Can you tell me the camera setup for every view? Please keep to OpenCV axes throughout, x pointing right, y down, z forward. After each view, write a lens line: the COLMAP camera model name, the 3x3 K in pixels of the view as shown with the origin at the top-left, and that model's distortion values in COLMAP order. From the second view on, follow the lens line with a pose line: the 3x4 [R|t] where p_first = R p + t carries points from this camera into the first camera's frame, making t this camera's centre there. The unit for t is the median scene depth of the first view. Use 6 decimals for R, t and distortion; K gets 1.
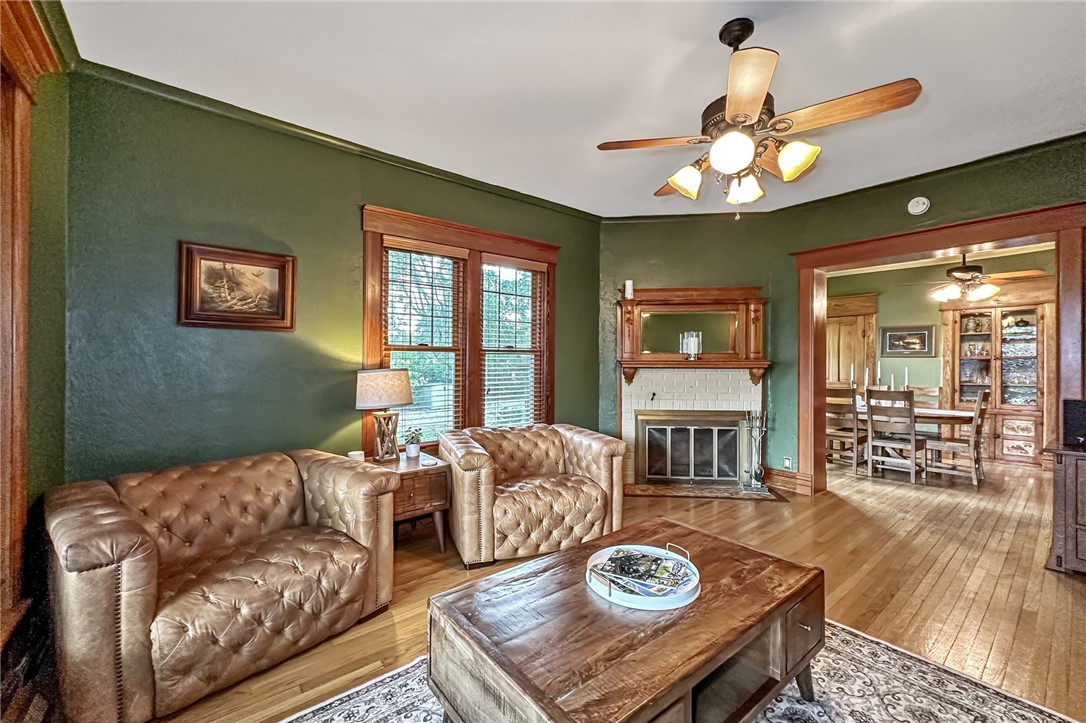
lens RADIAL K [[440.2, 0, 543.0], [0, 440.2, 361.5], [0, 0, 1]] dist [-0.002880, 0.000209]
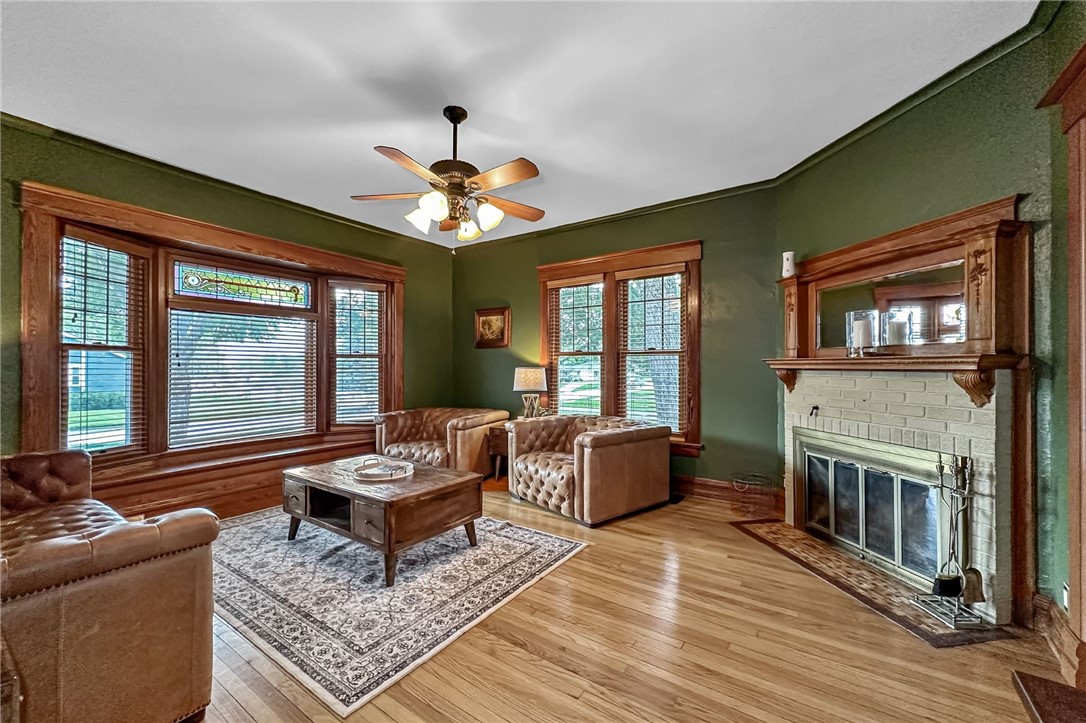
lens RADIAL K [[440.2, 0, 543.0], [0, 440.2, 361.5], [0, 0, 1]] dist [-0.002880, 0.000209]
pose [[0.279480, -0.014000, -0.960049, 1.006758], [0.000395, 0.999895, -0.014466, 0.014268], [0.960151, 0.003664, 0.279457, 0.496605]]
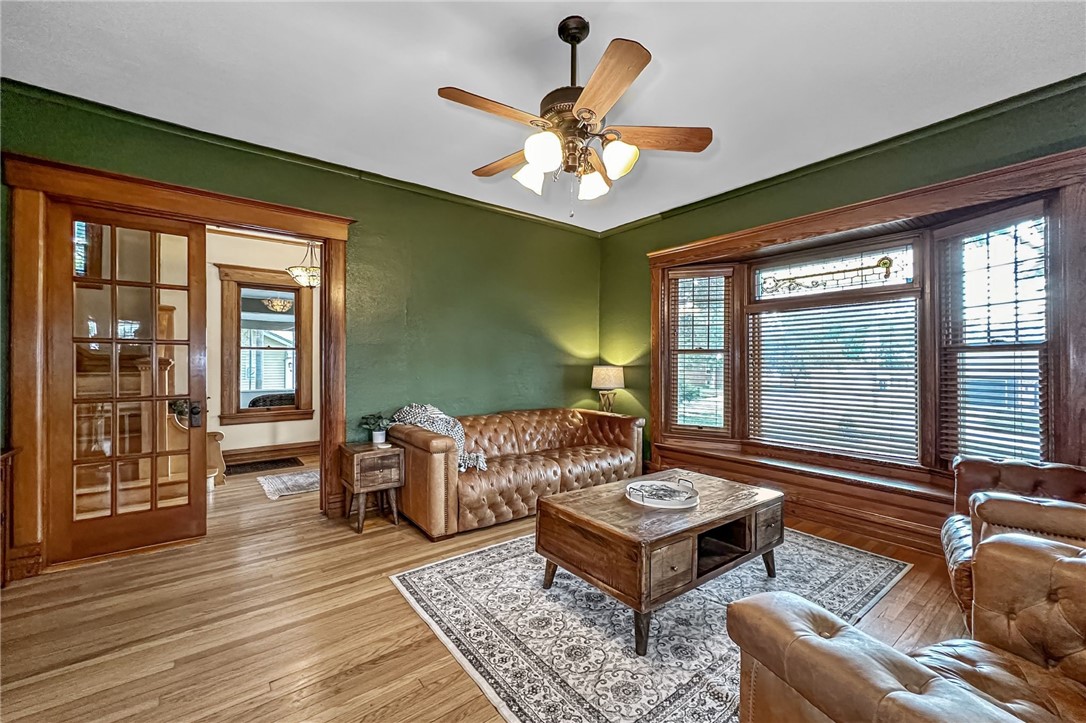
lens RADIAL K [[429.7, 0, 543.0], [0, 429.7, 361.5], [0, 0, 1]] dist [0.000494, 0.000107]
pose [[-0.999507, -0.009031, 0.030070, 0.266978], [-0.009102, 0.999956, -0.002199, 0.008893], [-0.030049, -0.002471, -0.999545, 1.117886]]
